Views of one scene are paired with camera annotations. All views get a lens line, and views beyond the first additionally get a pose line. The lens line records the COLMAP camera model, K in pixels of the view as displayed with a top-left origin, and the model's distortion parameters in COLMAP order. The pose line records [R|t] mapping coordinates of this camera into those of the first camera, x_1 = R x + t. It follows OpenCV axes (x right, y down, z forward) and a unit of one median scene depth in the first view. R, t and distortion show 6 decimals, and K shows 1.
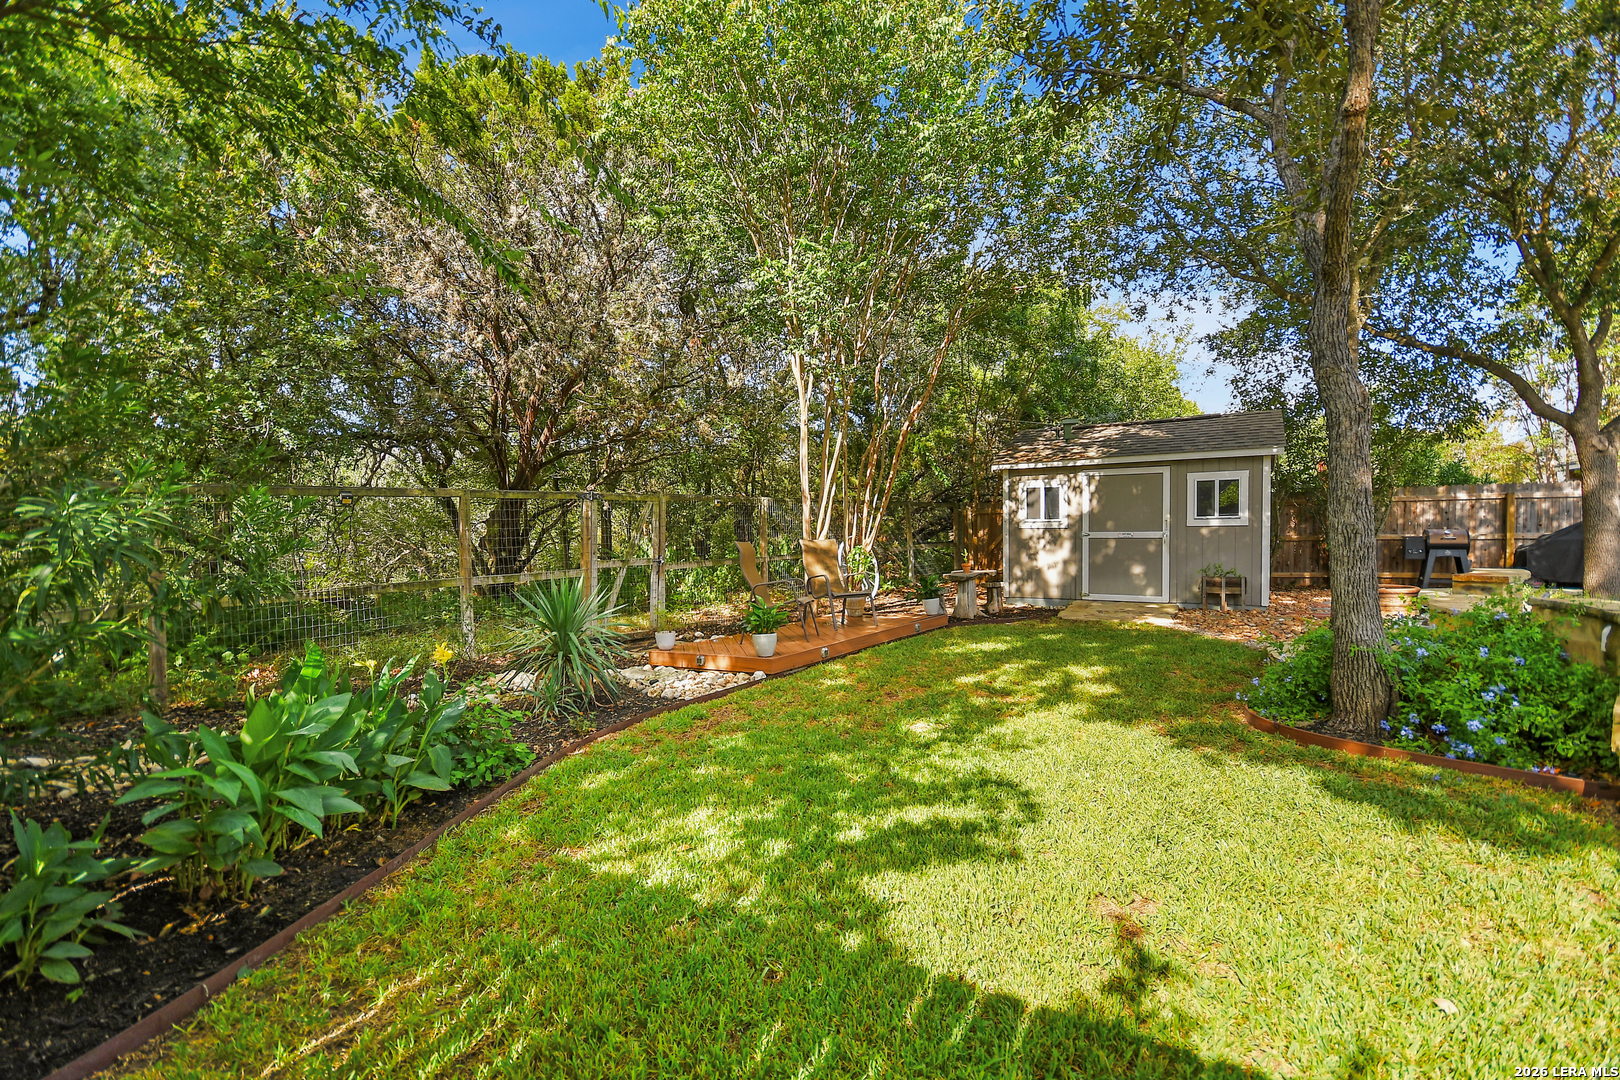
lens RADIAL K [[702.5, 0, 810.0], [0, 702.5, 540.0], [0, 0, 1]] dist [0.001275, 0.000228]
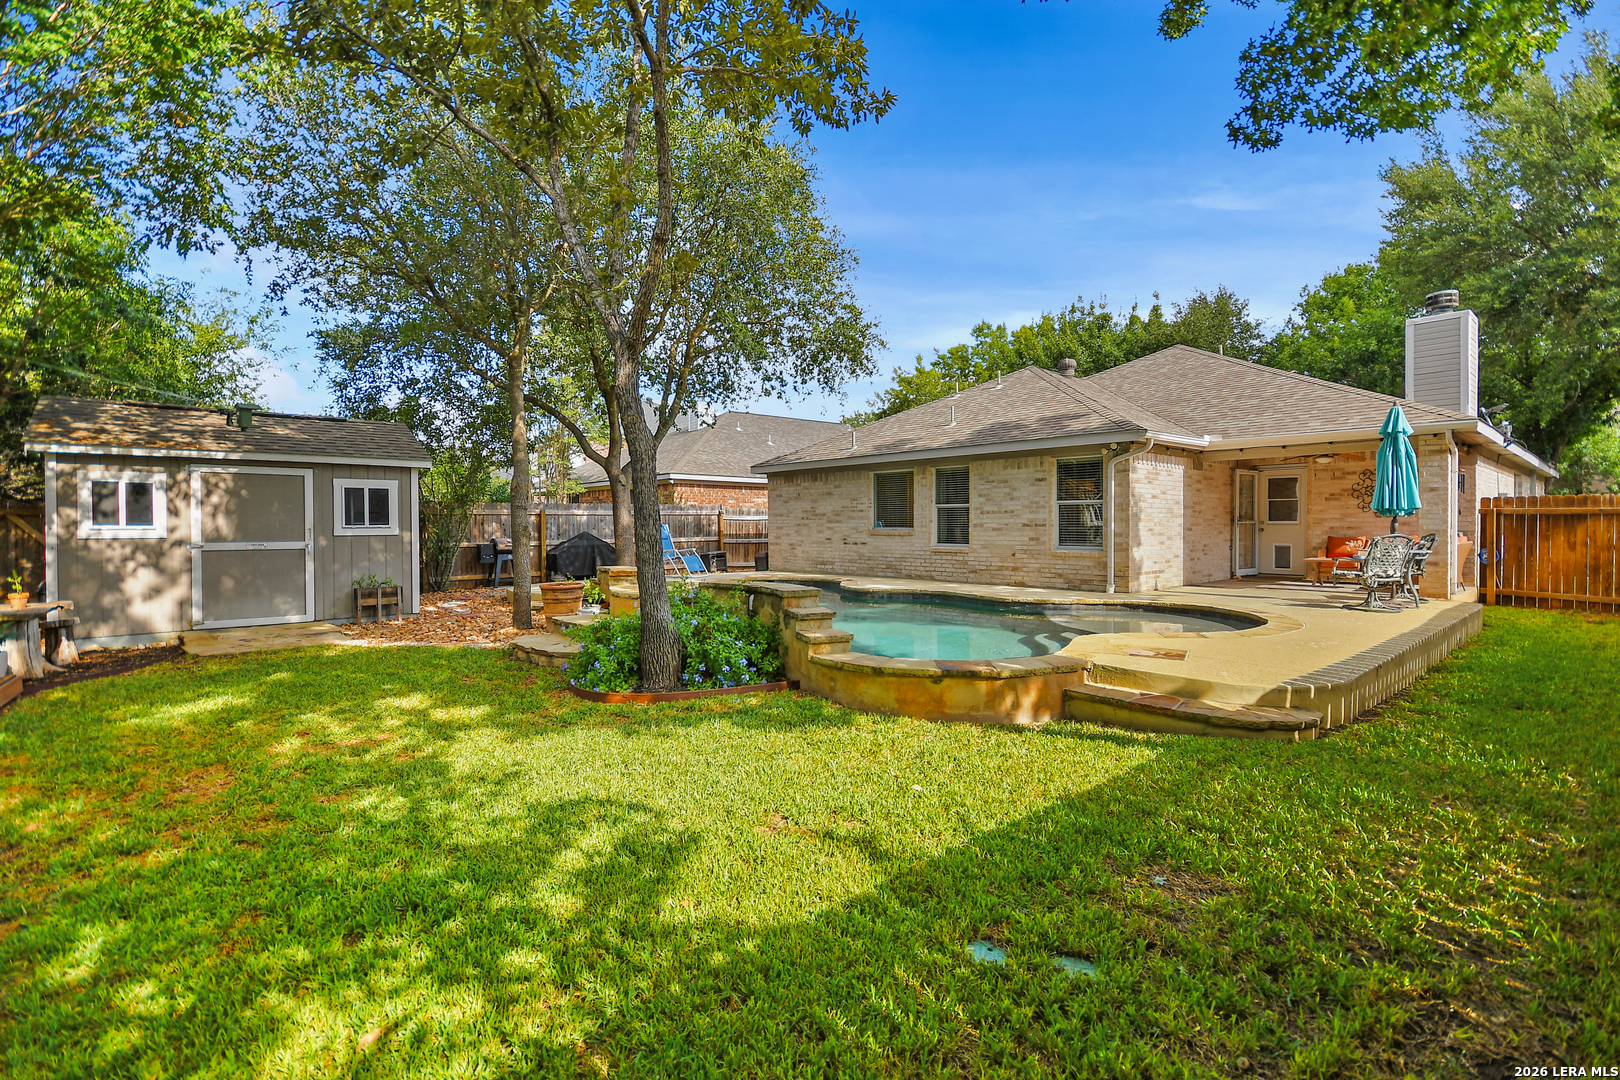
lens RADIAL K [[729.7, 0, 810.0], [0, 729.7, 540.0], [0, 0, 1]] dist [-0.001160, -0.011857]
pose [[0.298937, -0.008340, 0.954237, -0.200691], [0.017222, 0.999846, 0.003343, -0.006860], [-0.954118, 0.015434, 0.299034, 0.125879]]
